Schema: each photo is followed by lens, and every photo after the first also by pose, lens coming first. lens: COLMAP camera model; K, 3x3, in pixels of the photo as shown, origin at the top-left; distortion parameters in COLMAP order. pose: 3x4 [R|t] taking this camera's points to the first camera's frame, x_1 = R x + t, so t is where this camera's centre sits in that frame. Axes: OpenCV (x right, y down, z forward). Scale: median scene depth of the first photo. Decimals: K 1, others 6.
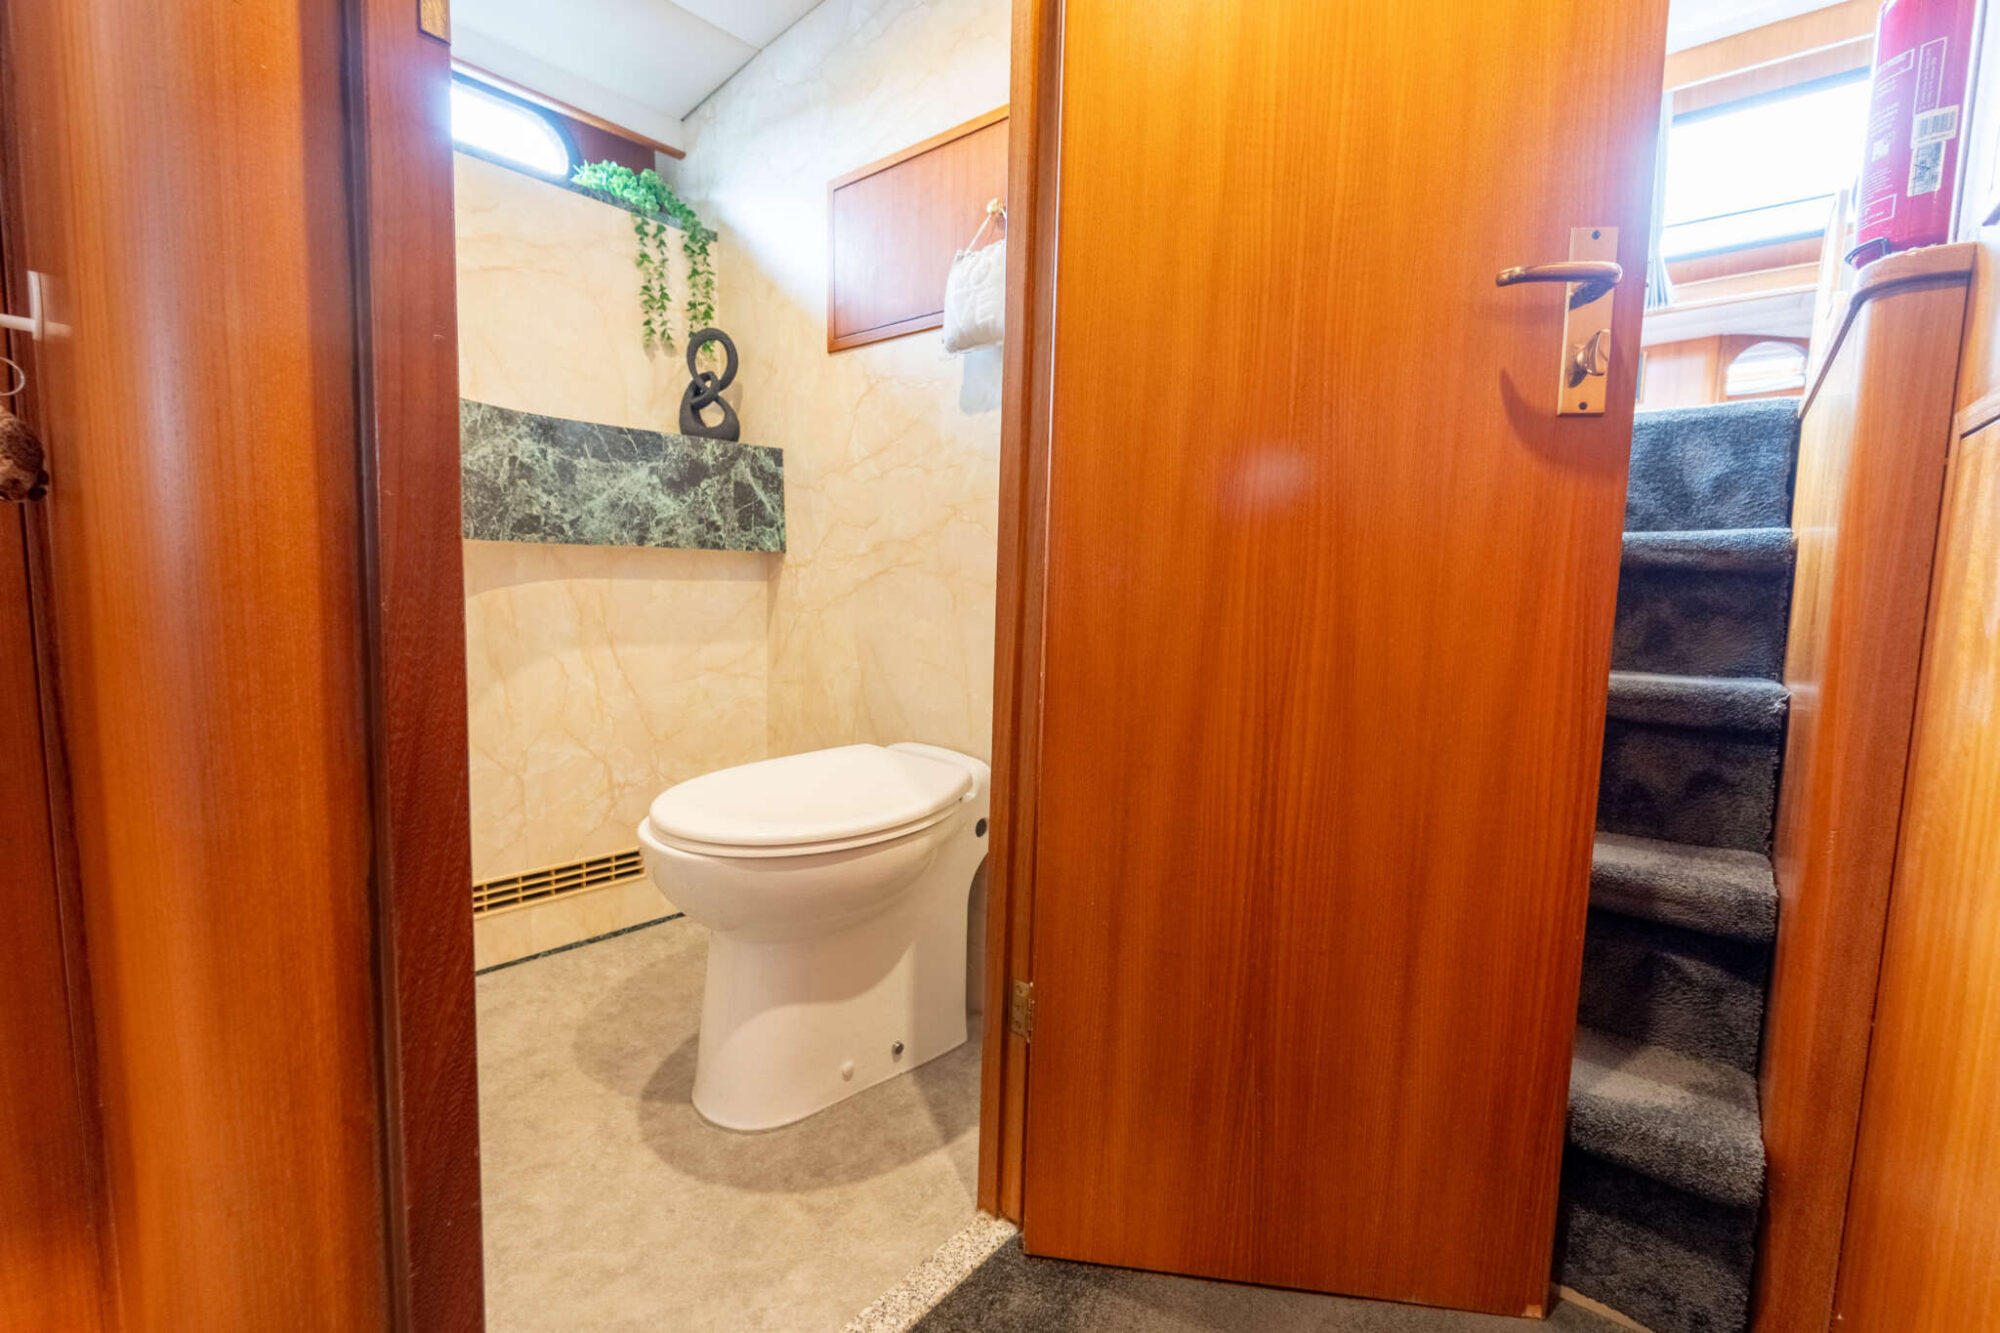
lens RADIAL K [[839.5, 0, 995.6], [0, 839.5, 650.4], [0, 0, 1]] dist [-0.005609, -0.000190]
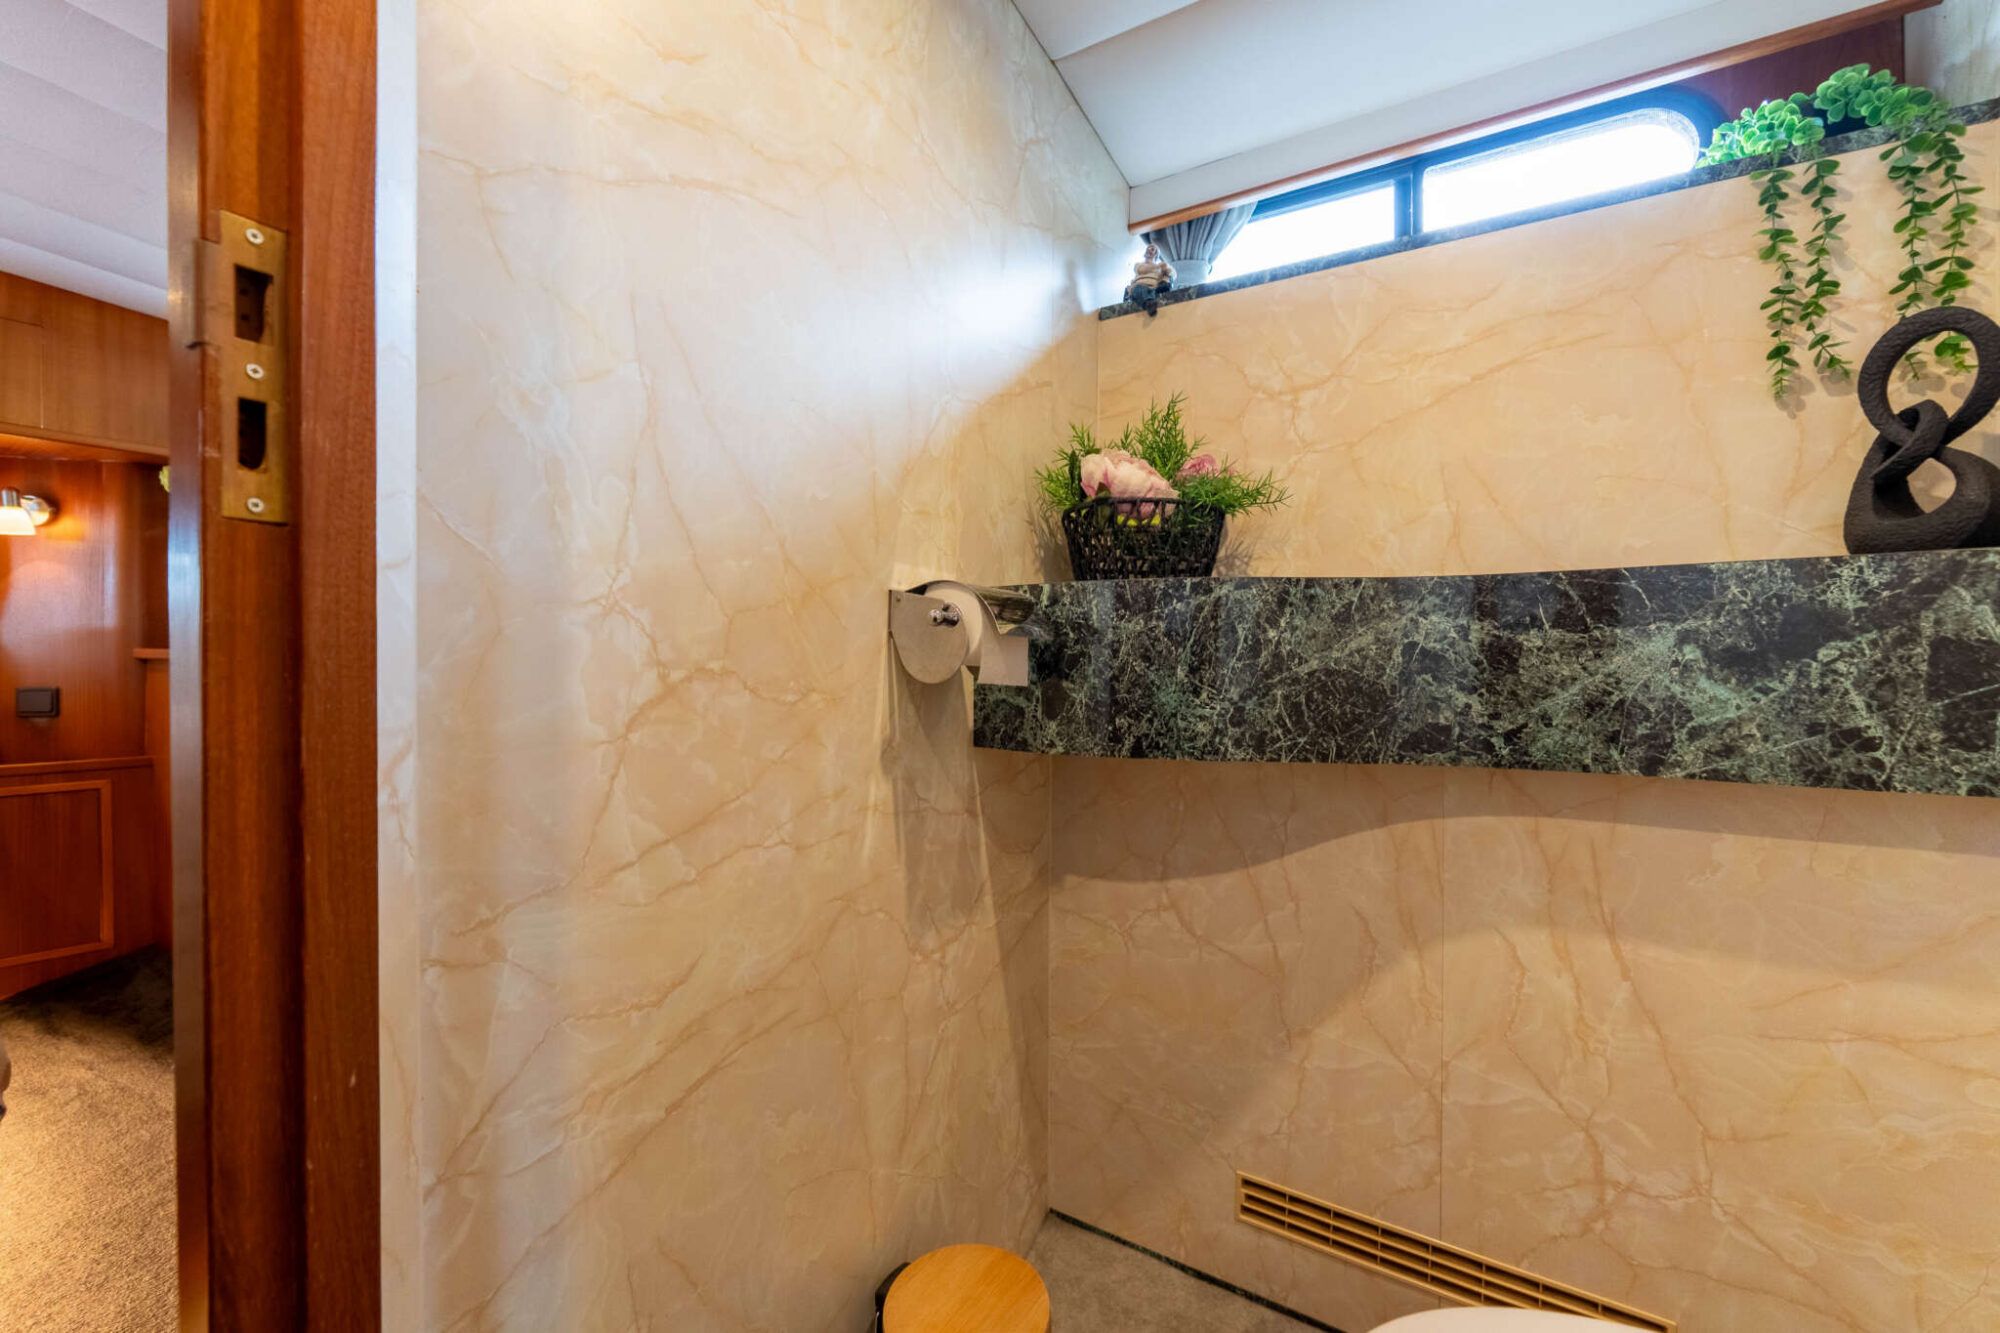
lens RADIAL K [[839.5, 0, 992.3], [0, 839.5, 664.3], [0, 0, 1]] dist [-0.005609, -0.000190]
pose [[0.143188, -0.009316, -0.989652, 0.055341], [-0.086695, 0.995994, -0.021919, -0.142821], [0.985891, 0.088936, 0.141807, 0.474561]]
